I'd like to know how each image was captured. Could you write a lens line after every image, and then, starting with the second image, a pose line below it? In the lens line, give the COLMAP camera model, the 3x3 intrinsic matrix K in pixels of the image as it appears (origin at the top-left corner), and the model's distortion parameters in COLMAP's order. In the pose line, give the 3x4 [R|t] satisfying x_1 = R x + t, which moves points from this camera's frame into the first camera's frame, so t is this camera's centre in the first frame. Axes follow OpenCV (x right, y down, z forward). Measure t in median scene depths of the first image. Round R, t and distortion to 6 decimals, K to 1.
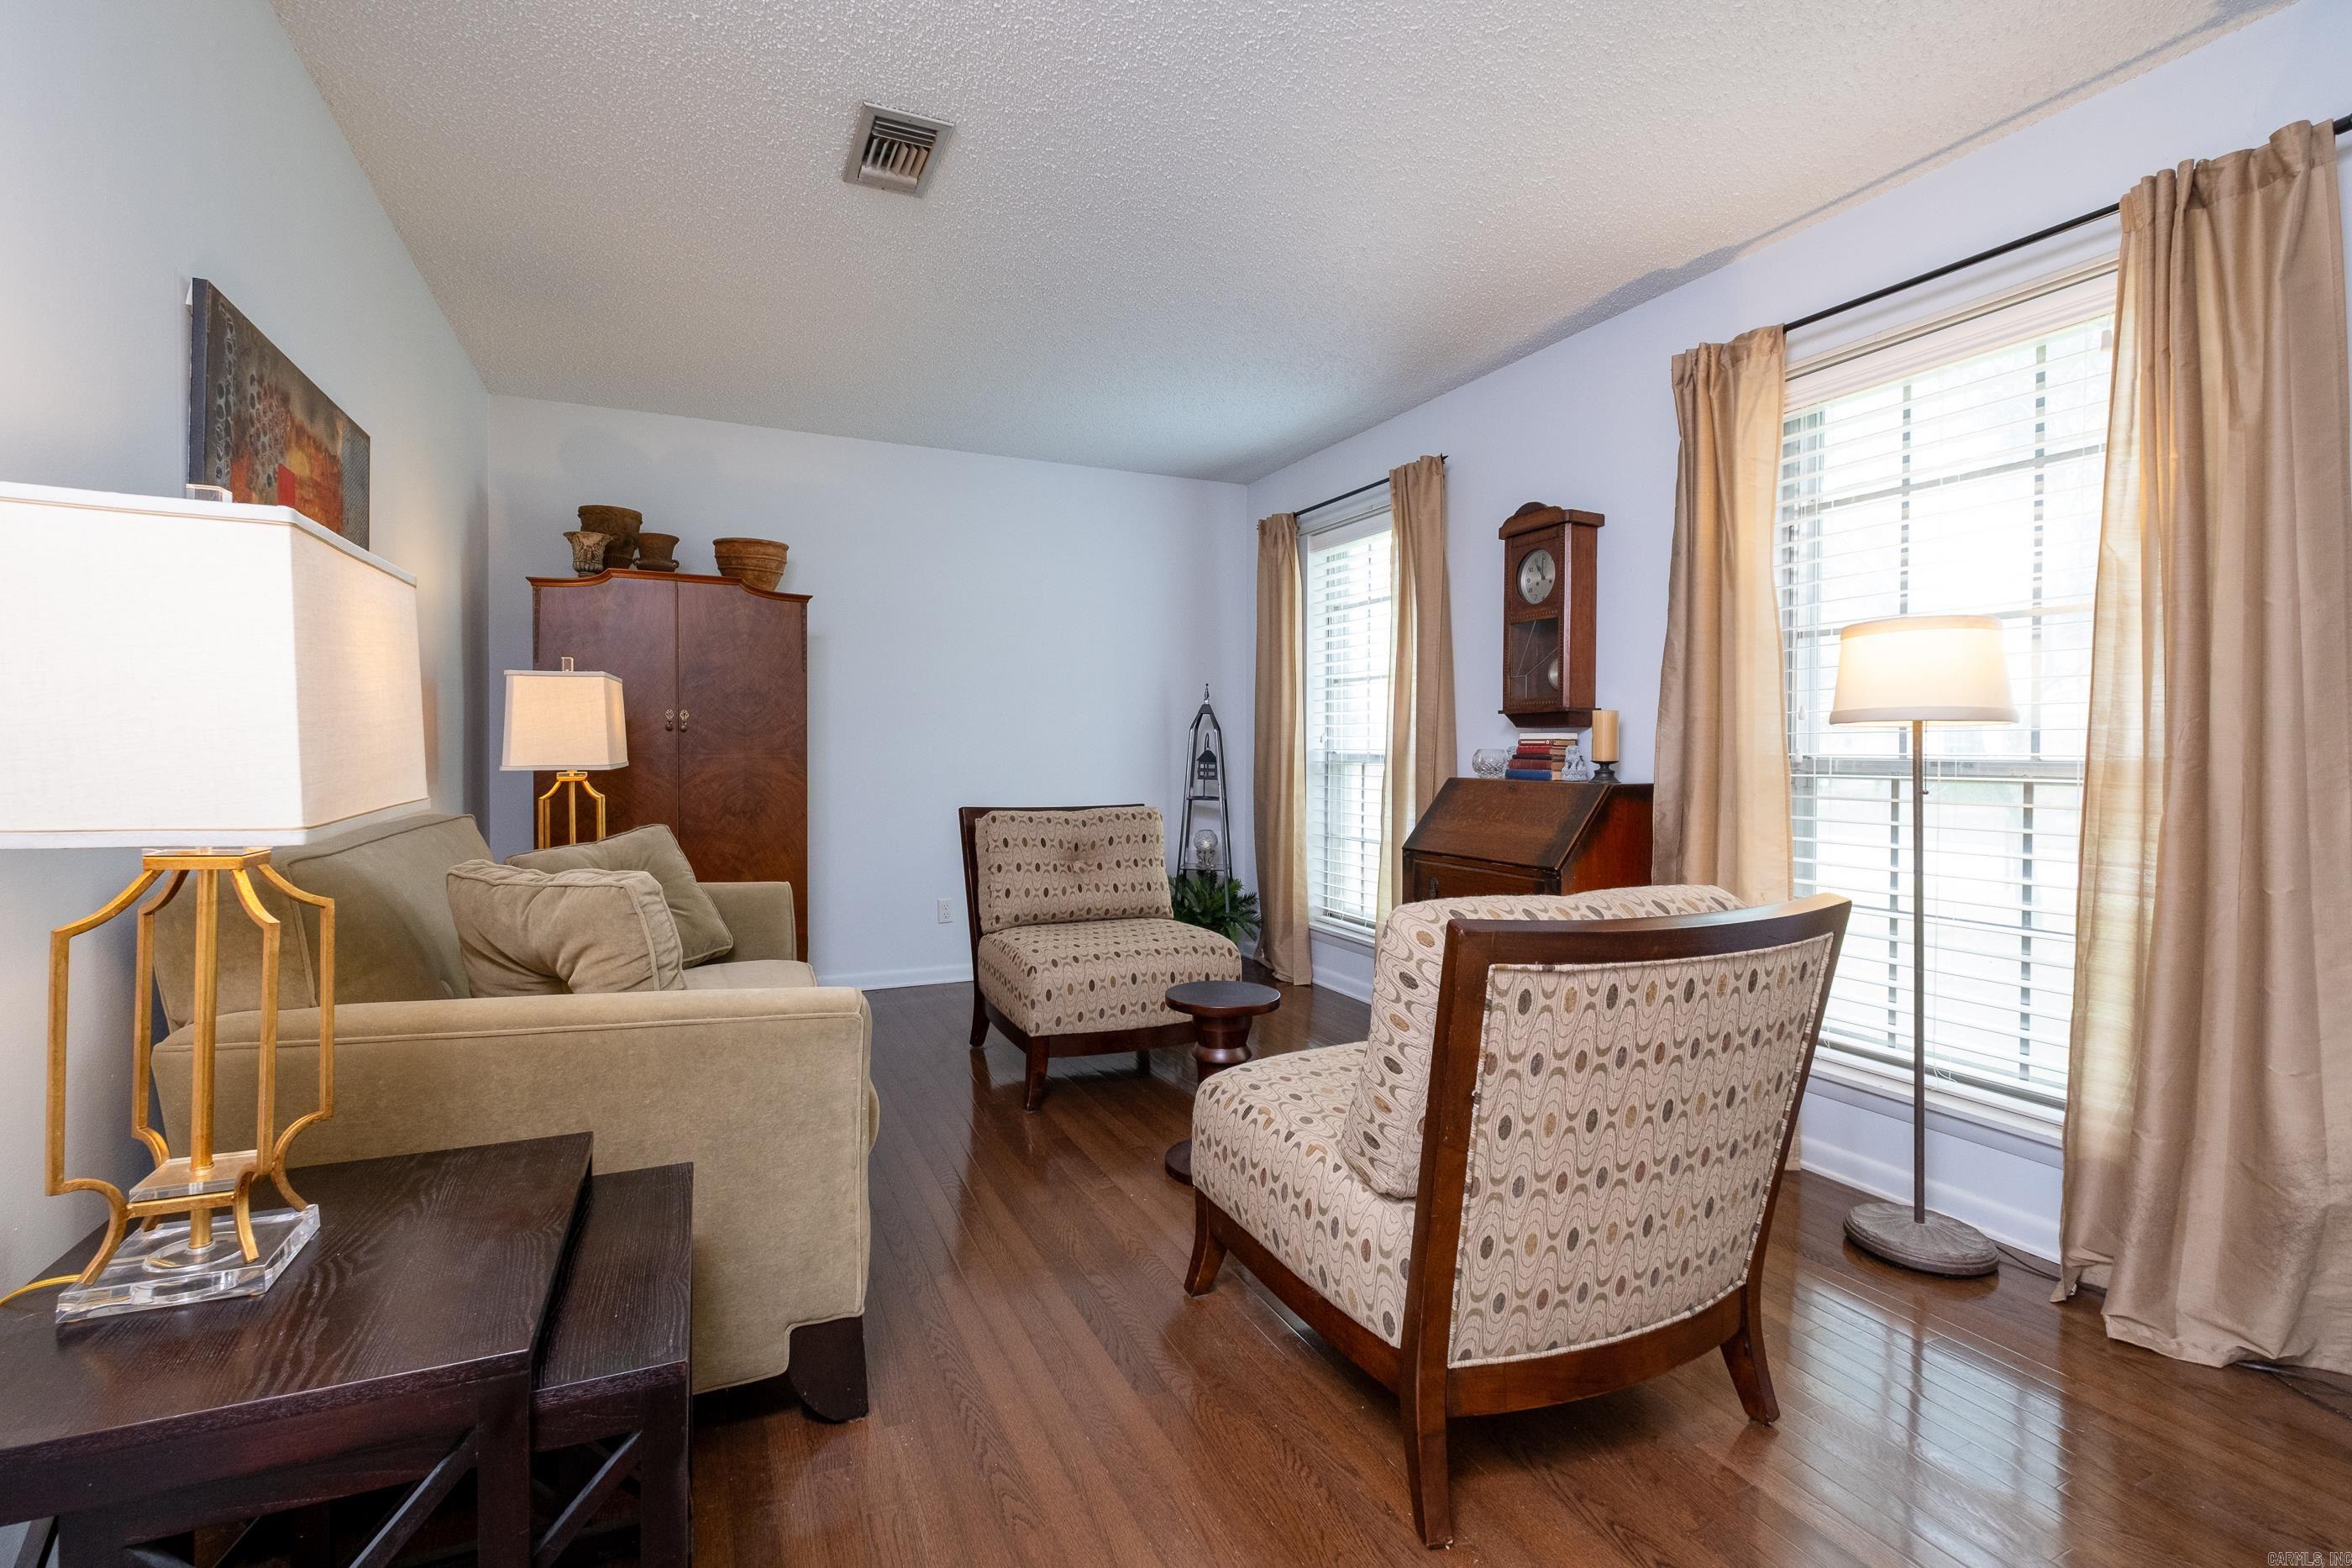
lens RADIAL K [[1068.3, 0, 1136.1], [0, 1068.3, 764.2], [0, 0, 1]] dist [-0.002968, -0.000224]
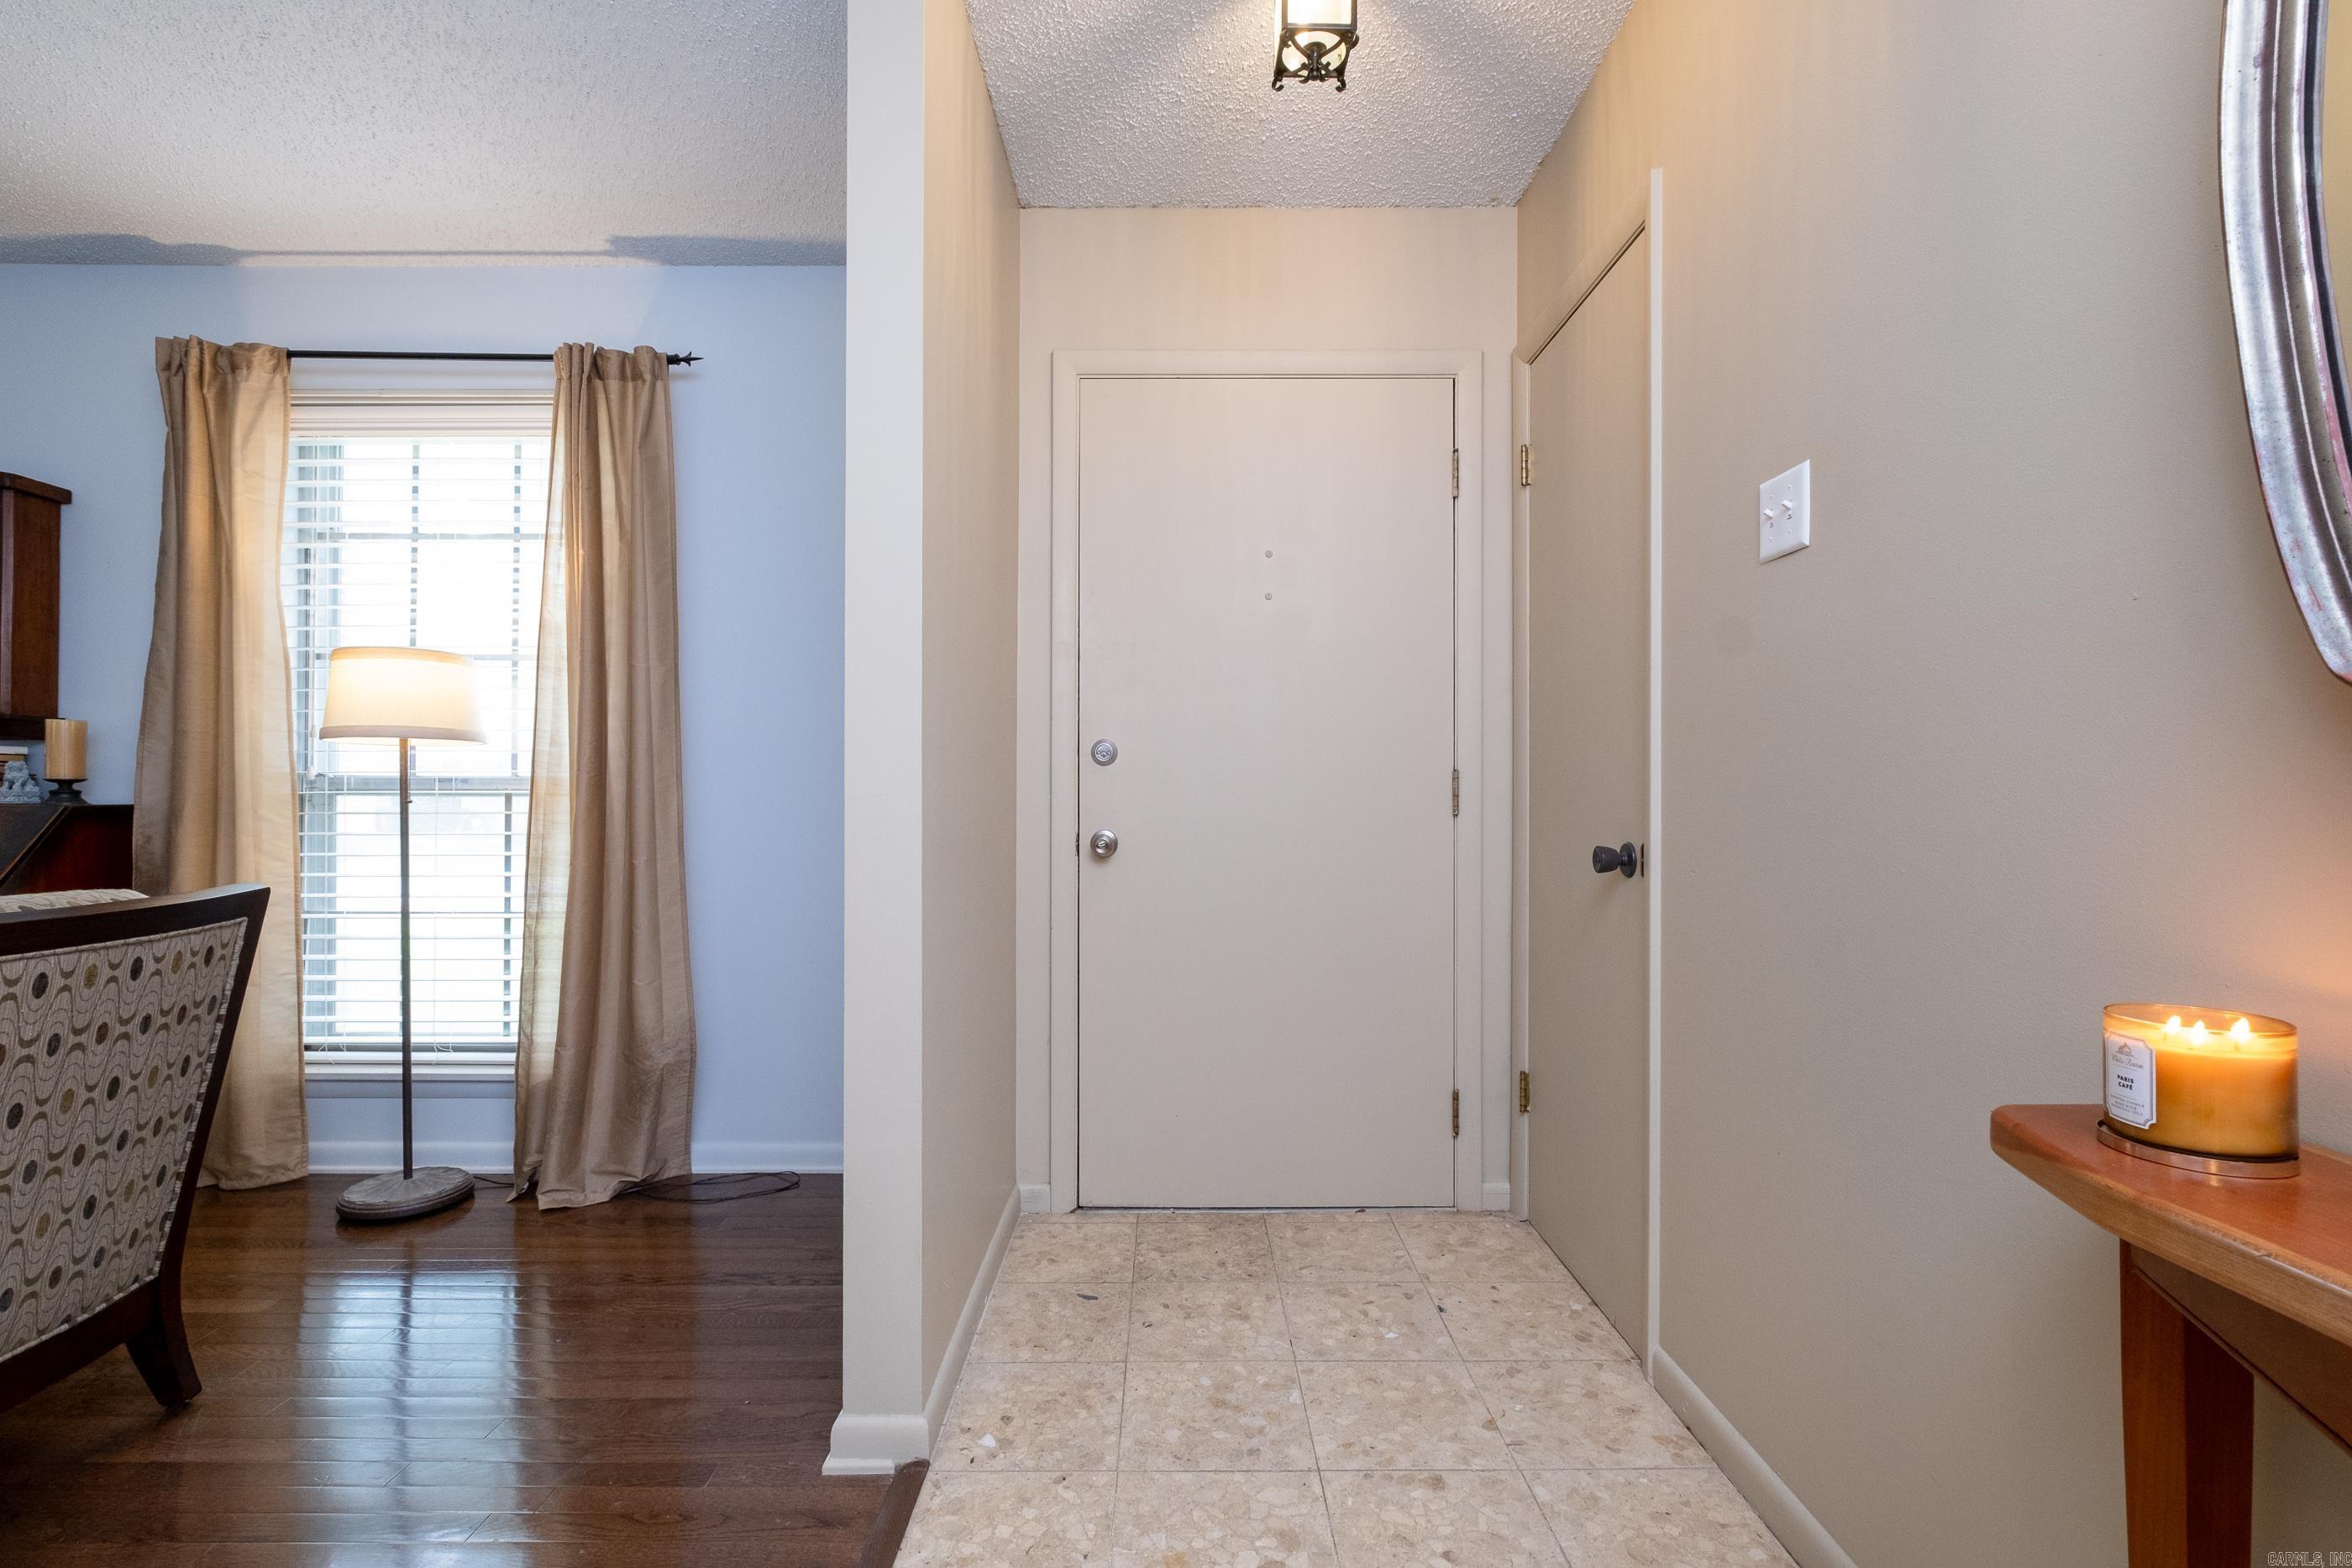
lens RADIAL K [[1054.5, 0, 1194.7], [0, 1054.5, 785.4], [0, 0, 1]] dist [-0.002421, 0.000420]
pose [[0.388578, 0.003450, 0.921409, 0.018532], [0.013568, 0.999863, -0.009466, 0.025444], [-0.921316, 0.016180, 0.388478, -0.179724]]
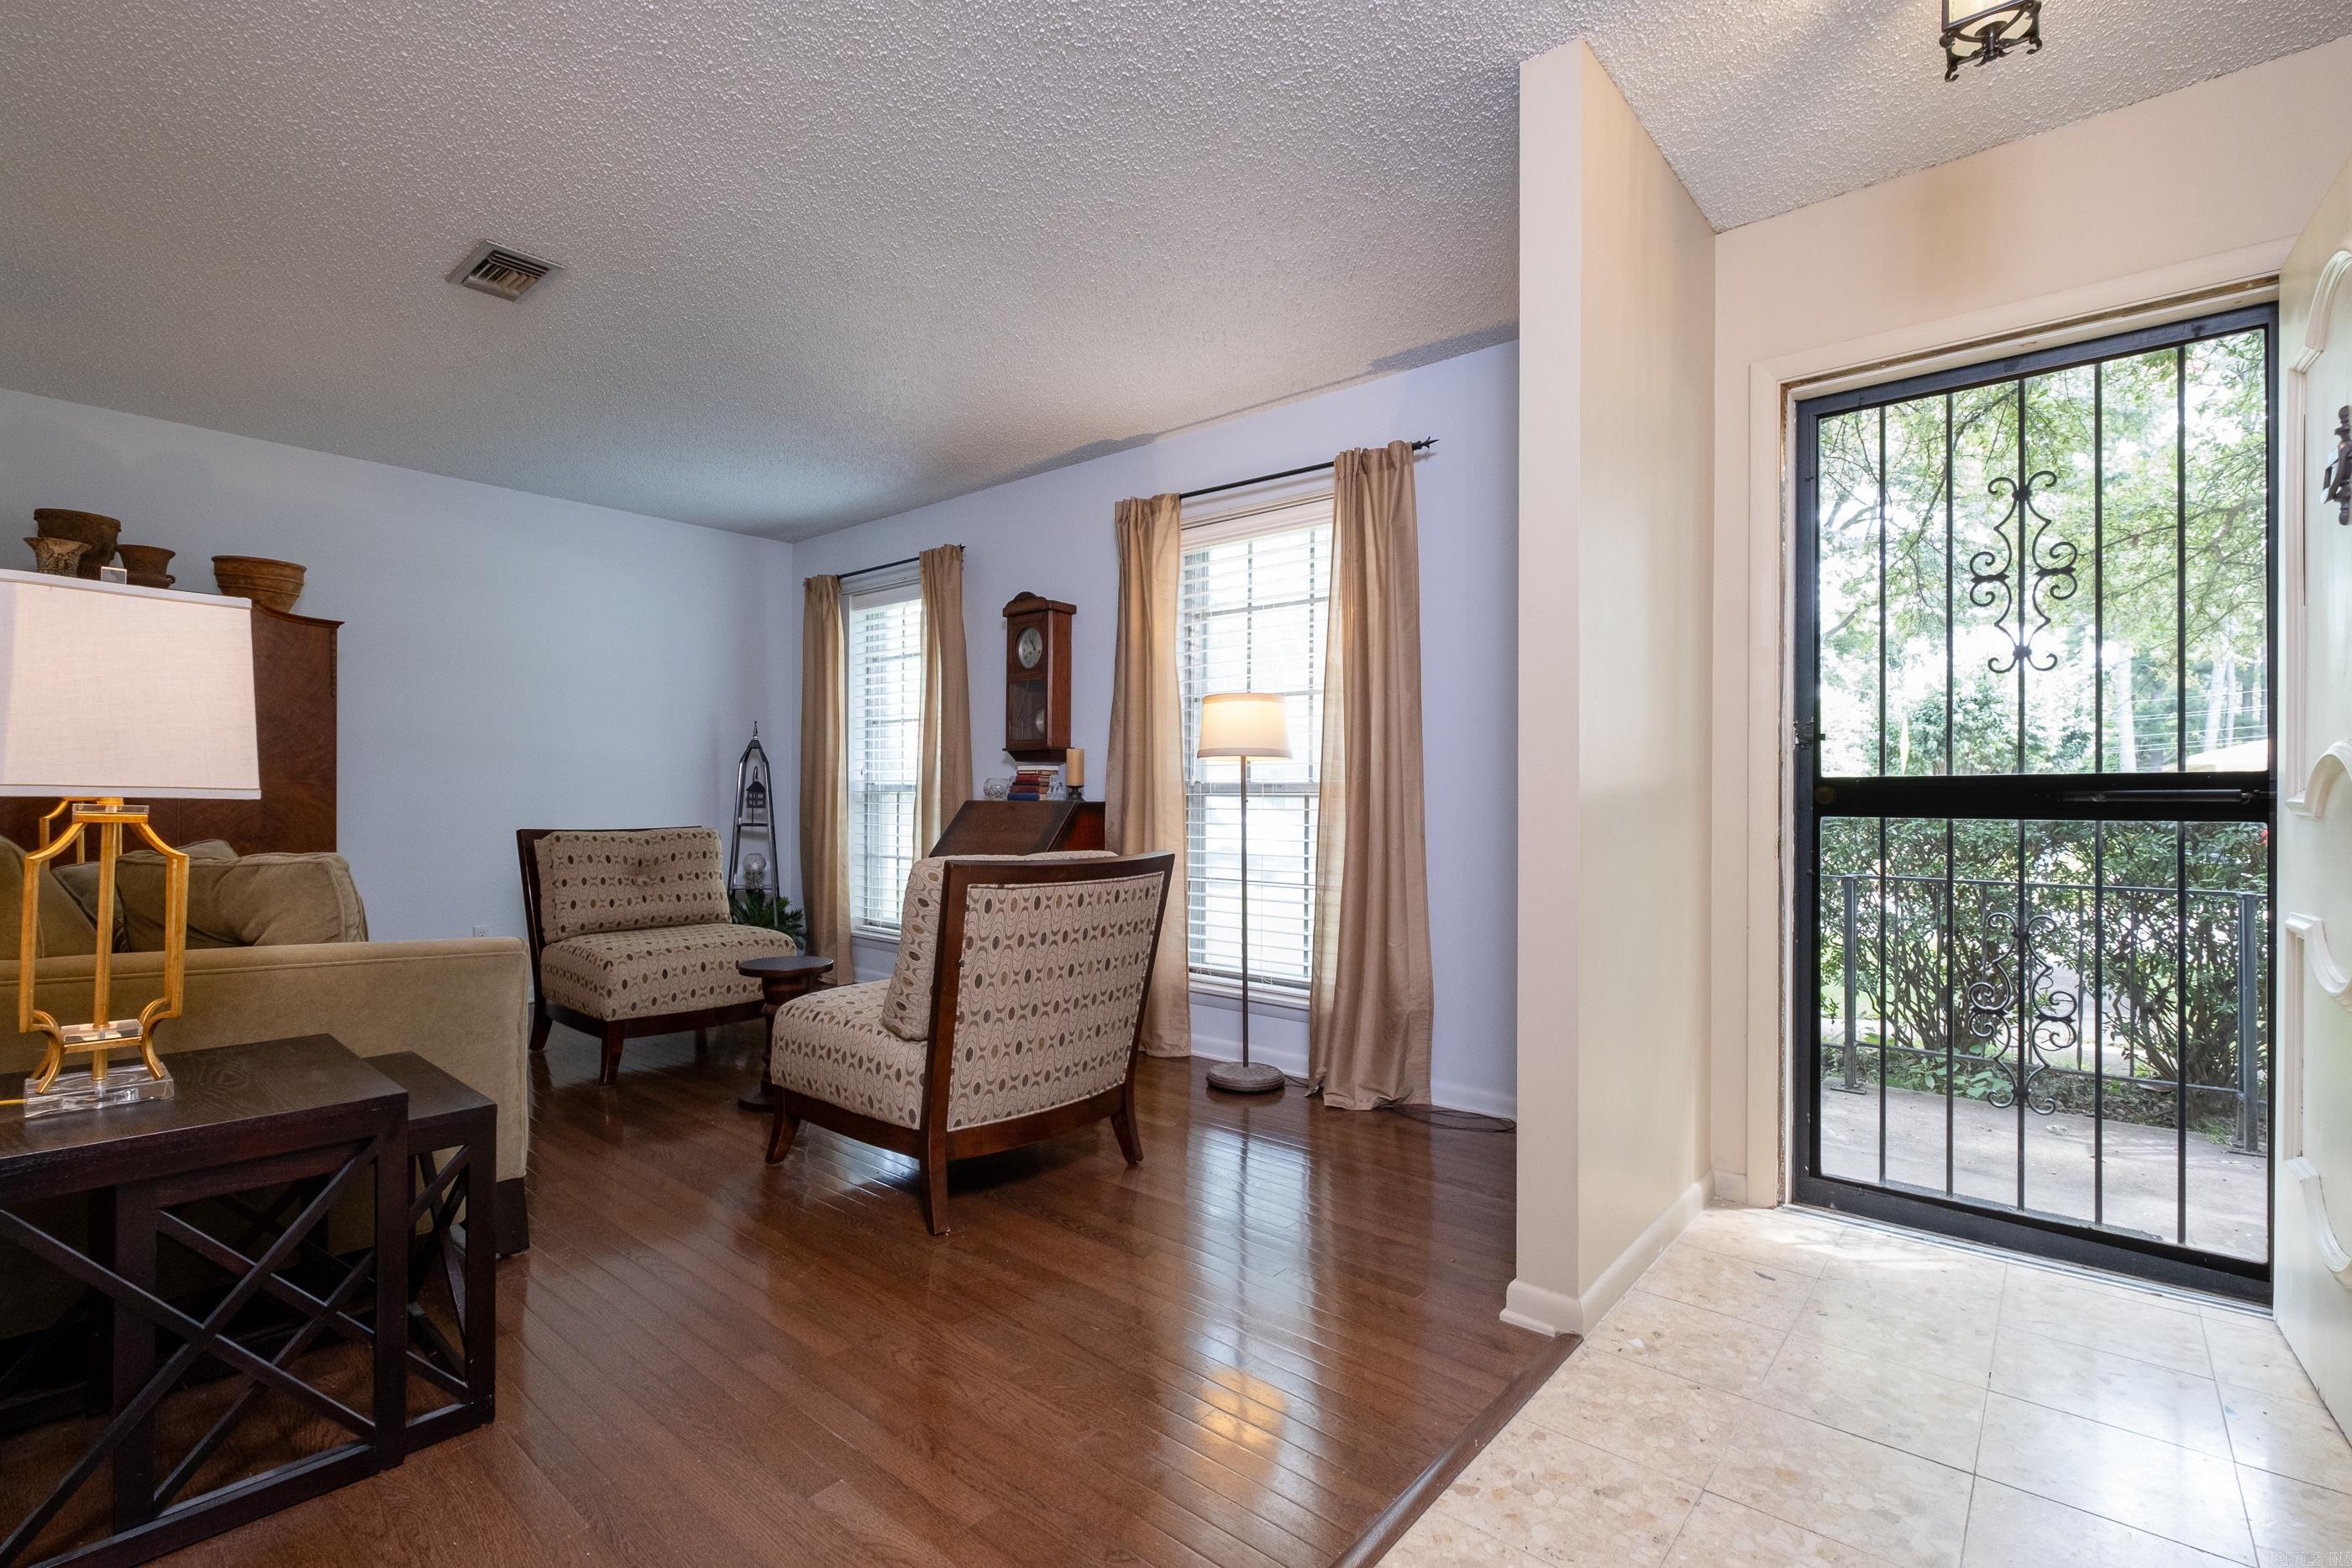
lens RADIAL K [[1070.6, 0, 1168.9], [0, 1070.6, 788.9], [0, 0, 1]] dist [-0.002283, -0.000160]
pose [[0.897920, 0.002067, 0.440153, -0.068255], [0.005700, 0.999851, -0.016324, 0.027942], [-0.440121, 0.017167, 0.897774, -0.335723]]
